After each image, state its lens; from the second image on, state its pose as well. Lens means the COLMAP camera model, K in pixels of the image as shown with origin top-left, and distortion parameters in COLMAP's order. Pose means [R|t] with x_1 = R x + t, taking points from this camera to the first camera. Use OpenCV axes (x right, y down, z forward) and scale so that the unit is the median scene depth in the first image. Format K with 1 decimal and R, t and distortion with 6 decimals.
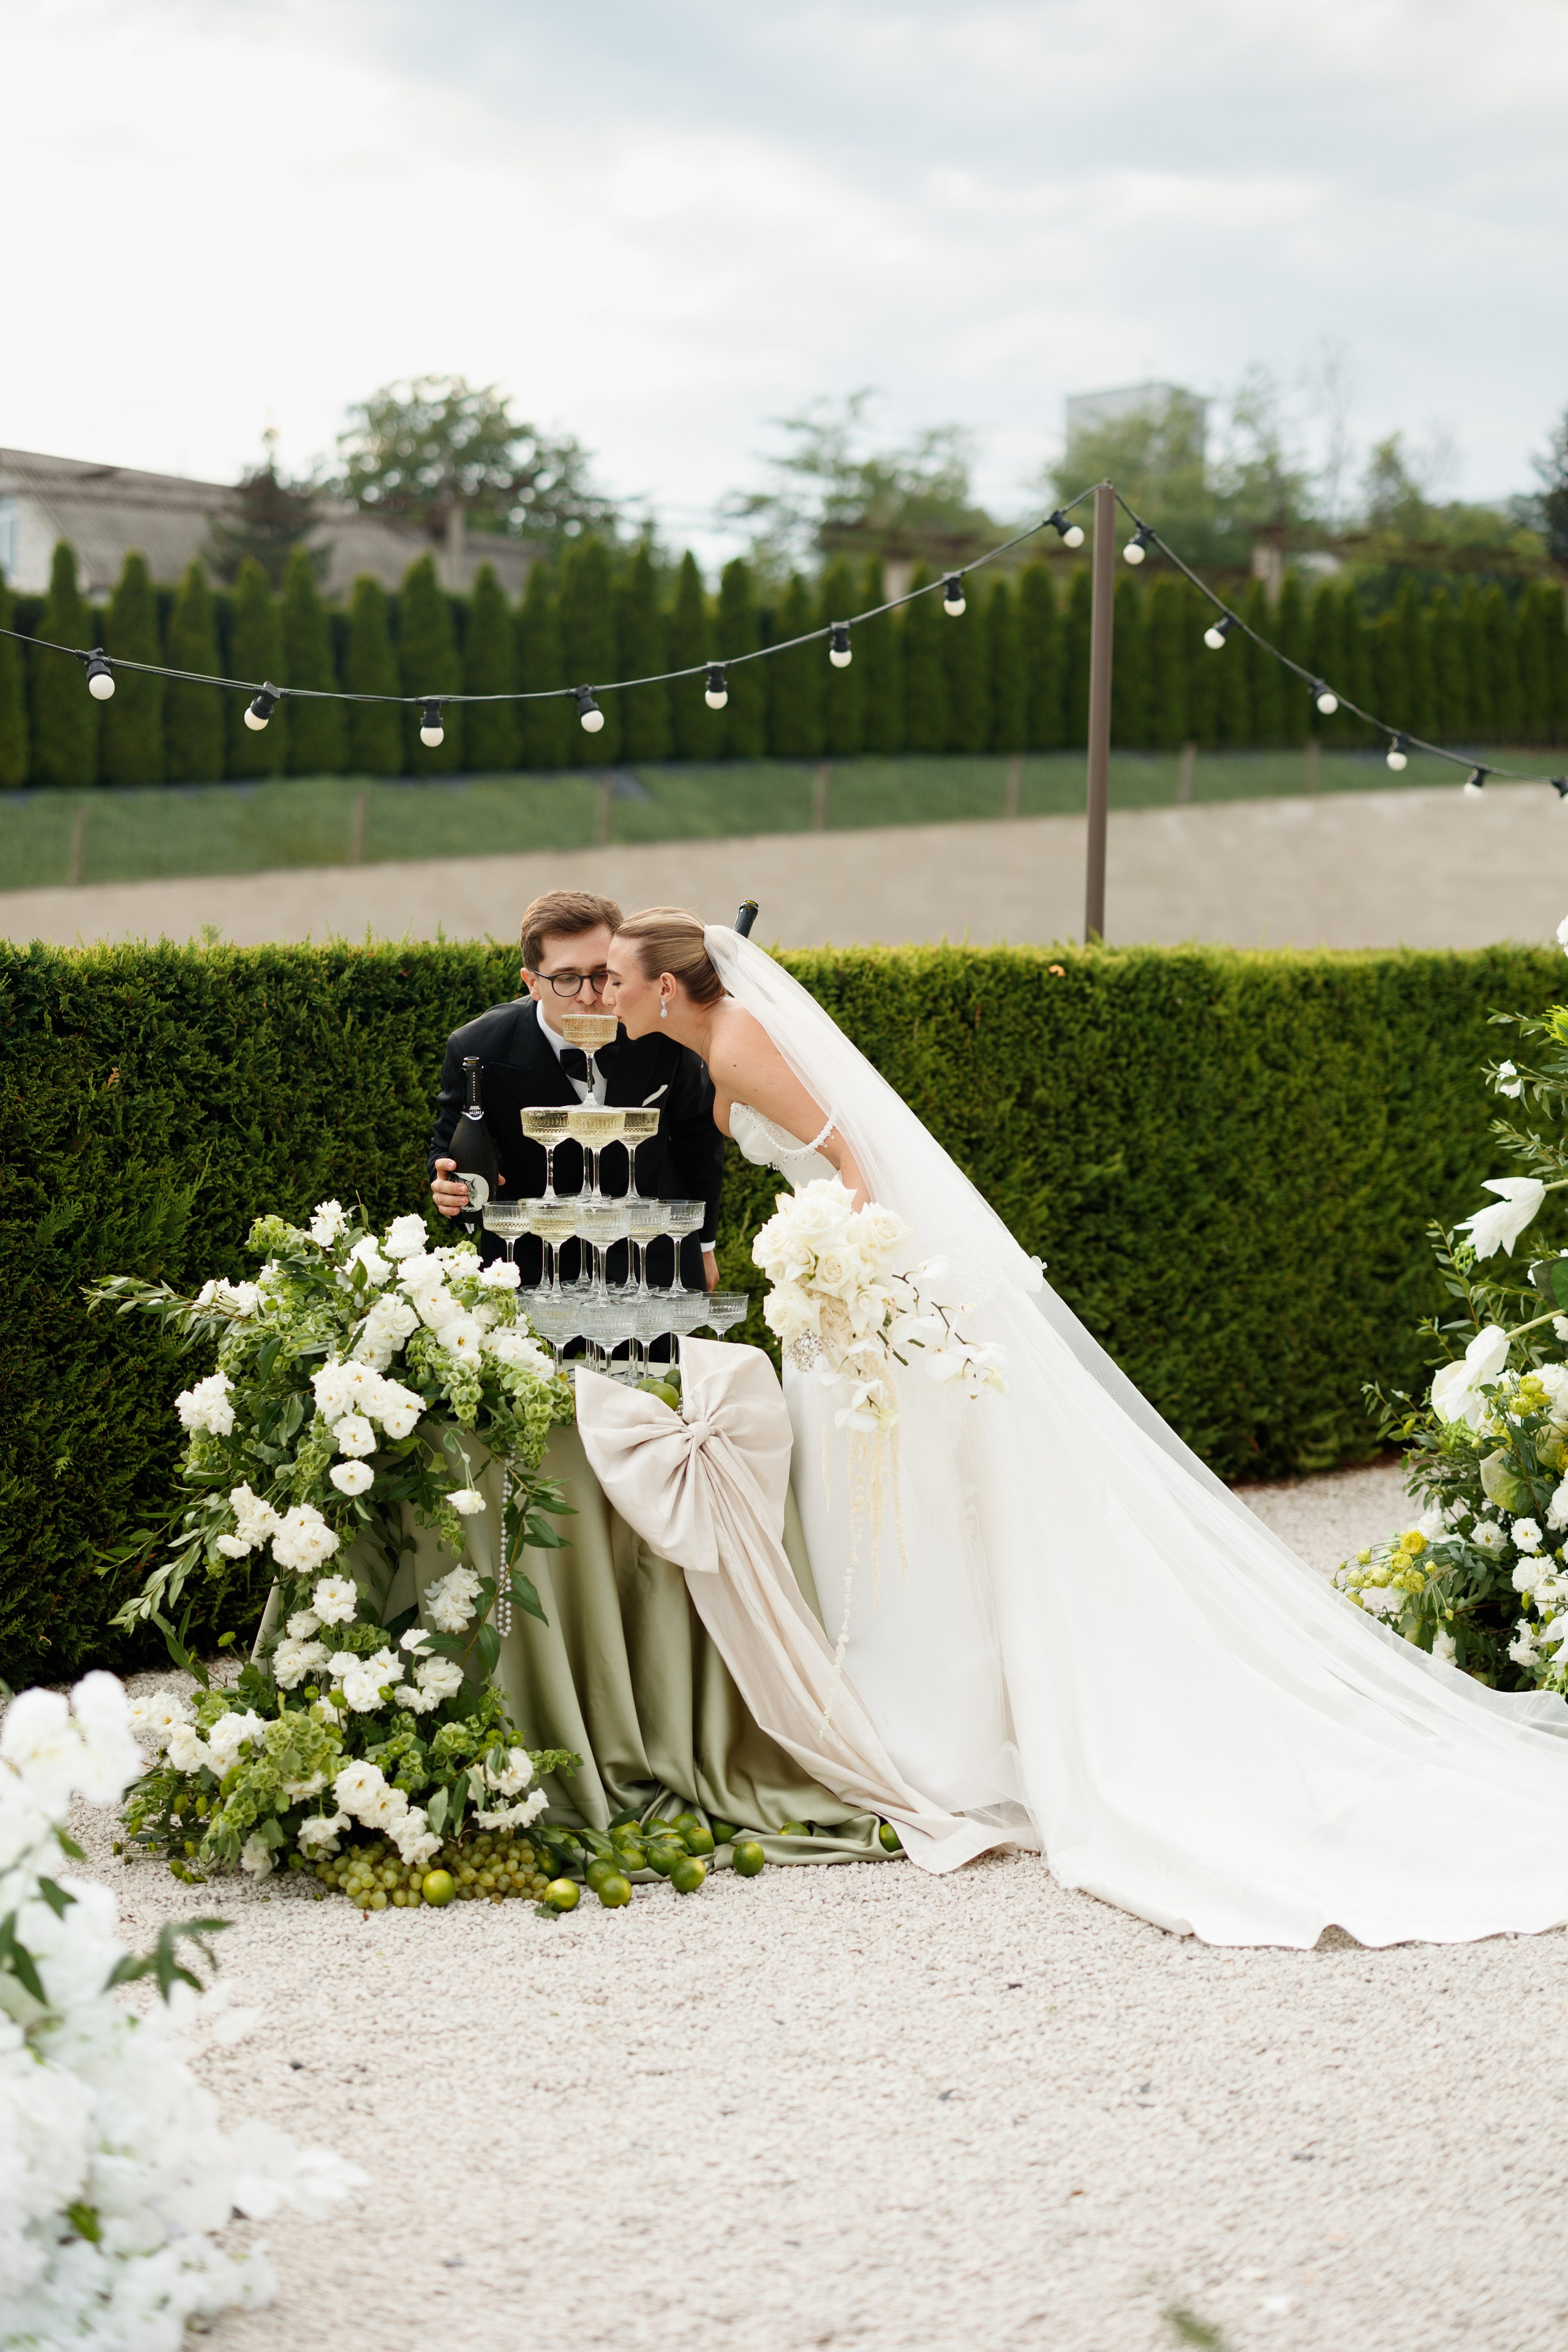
lens RADIAL K [[3266.8, 0, 789.6], [0, 3266.8, 1227.8], [0, 0, 1]] dist [0.013108, 0.046654]
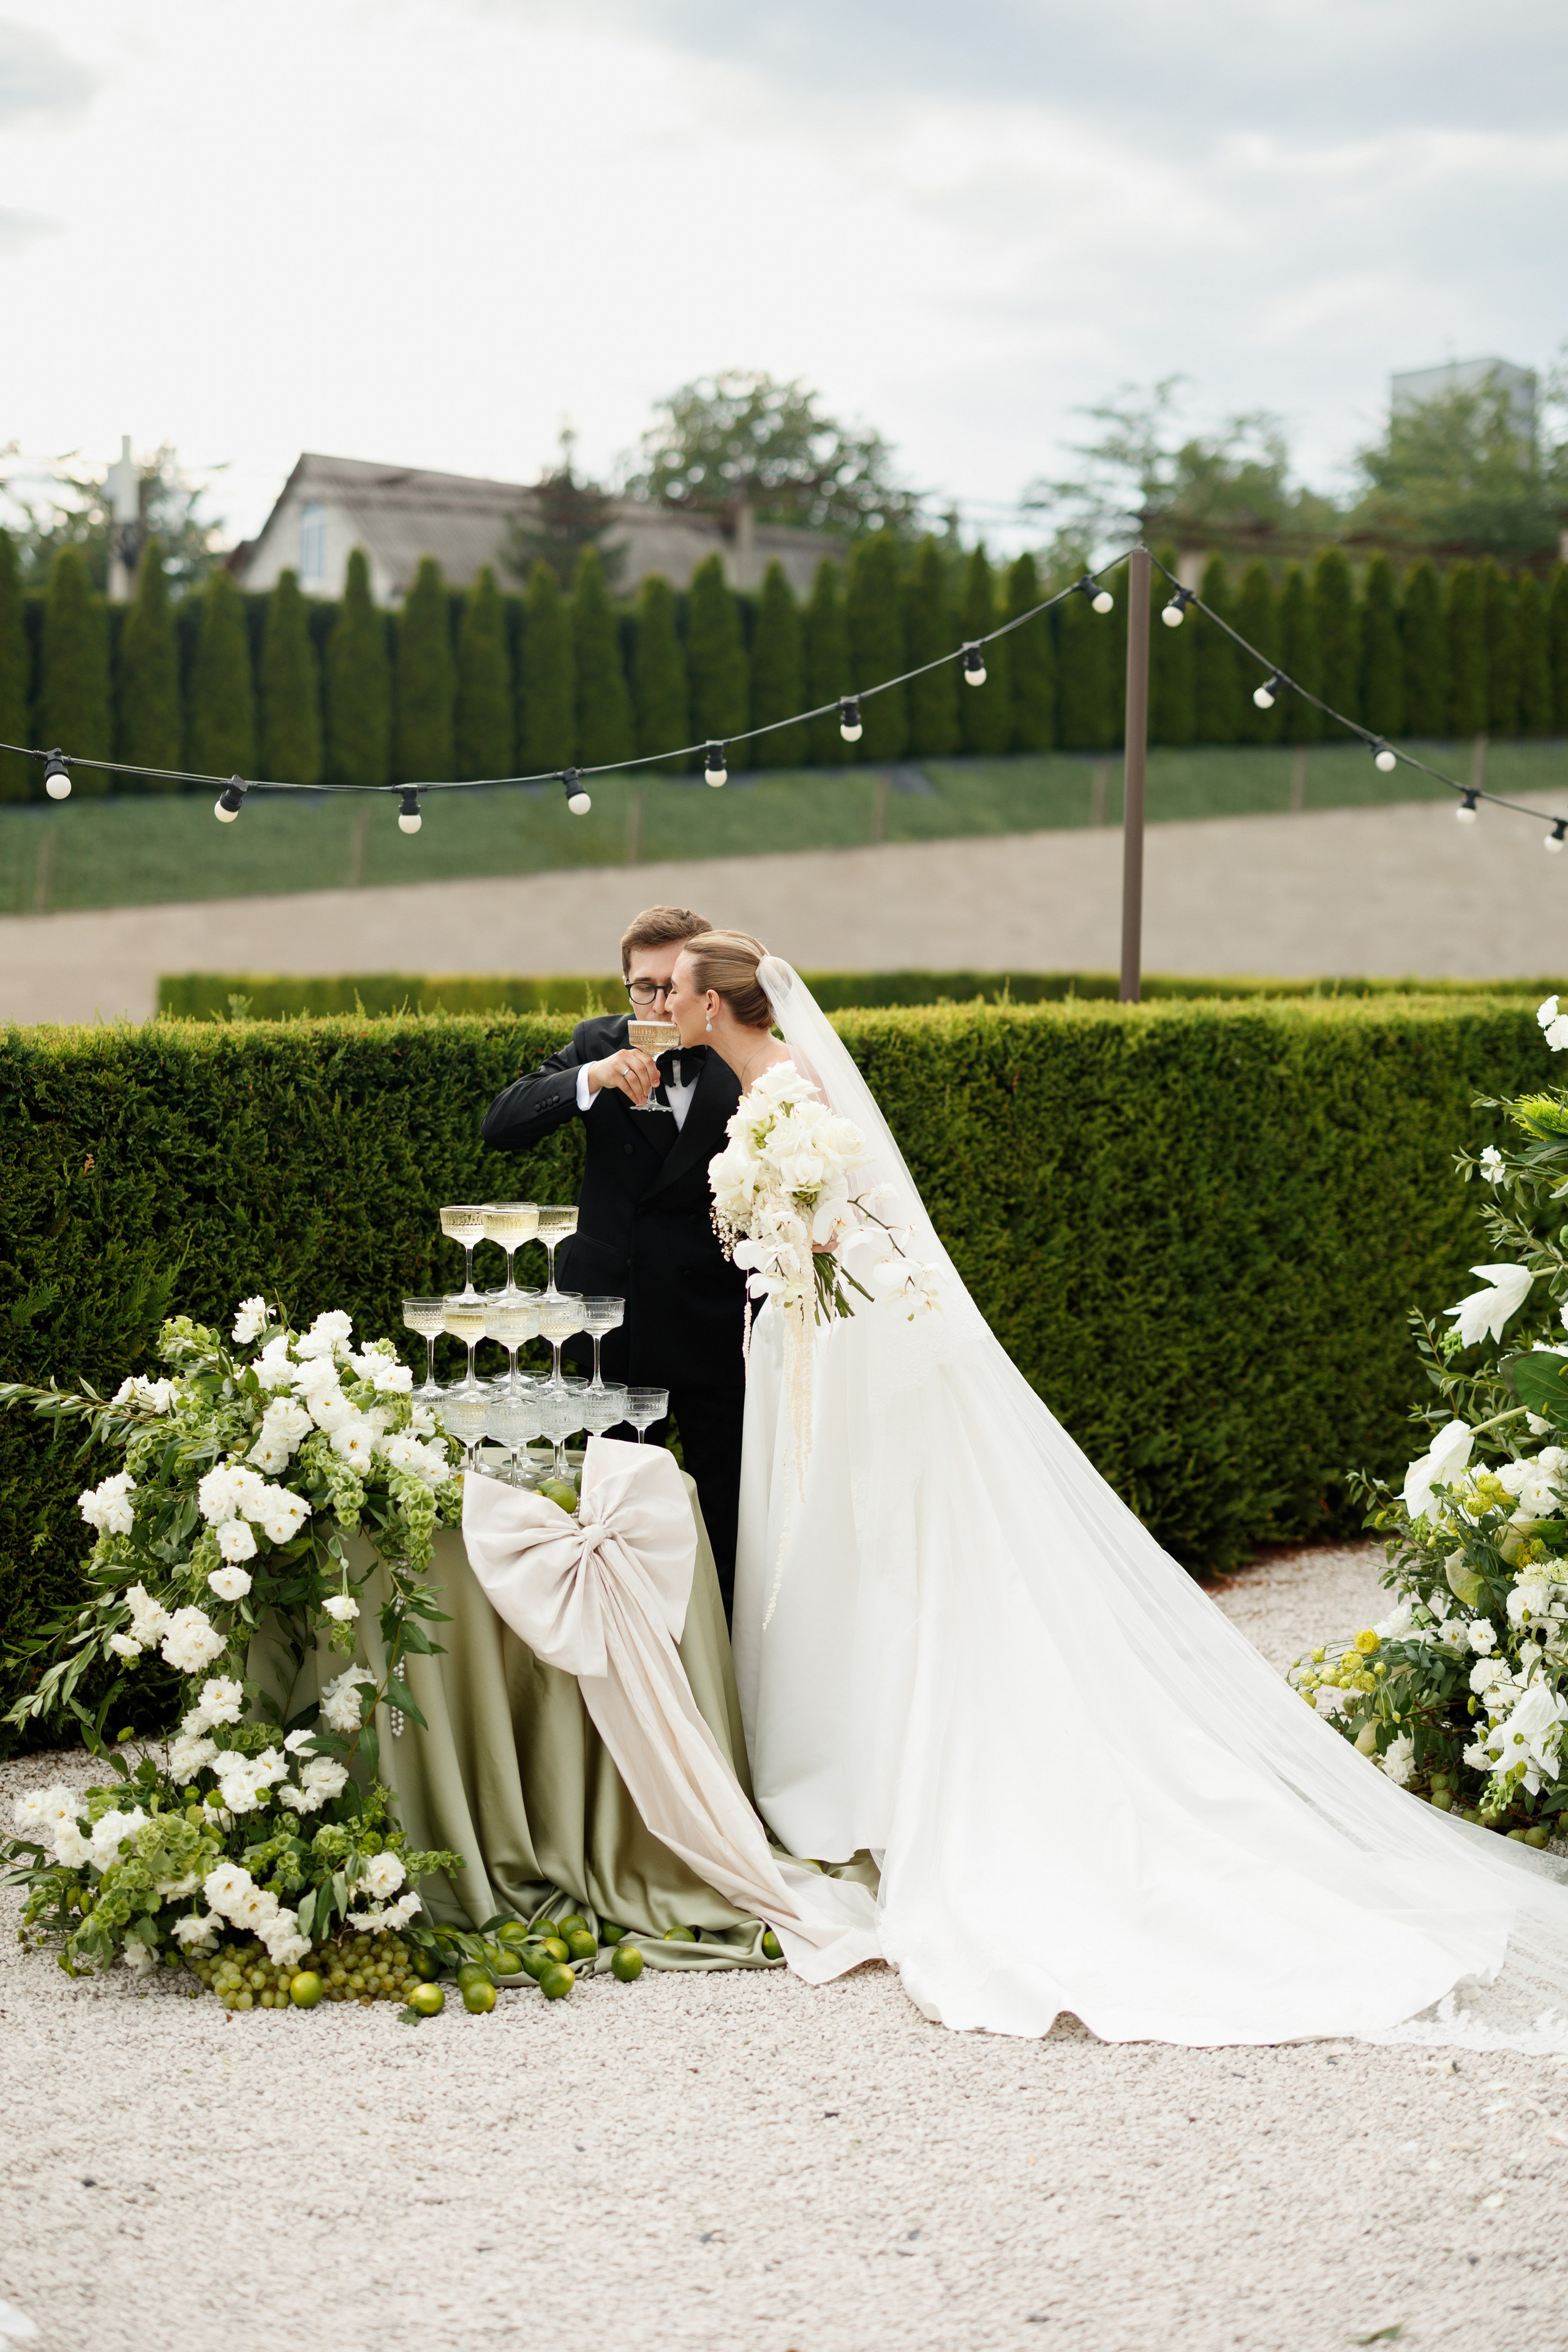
lens RADIAL K [[3257.0, 0, 790.0], [0, 3257.0, 1229.2], [0, 0, 1]] dist [0.016195, 0.031561]
pose [[0.995566, 0.005171, -0.093919, 0.102393], [-0.004770, 0.999979, 0.004493, -0.029601], [0.093940, -0.004025, 0.995570, 0.005915]]
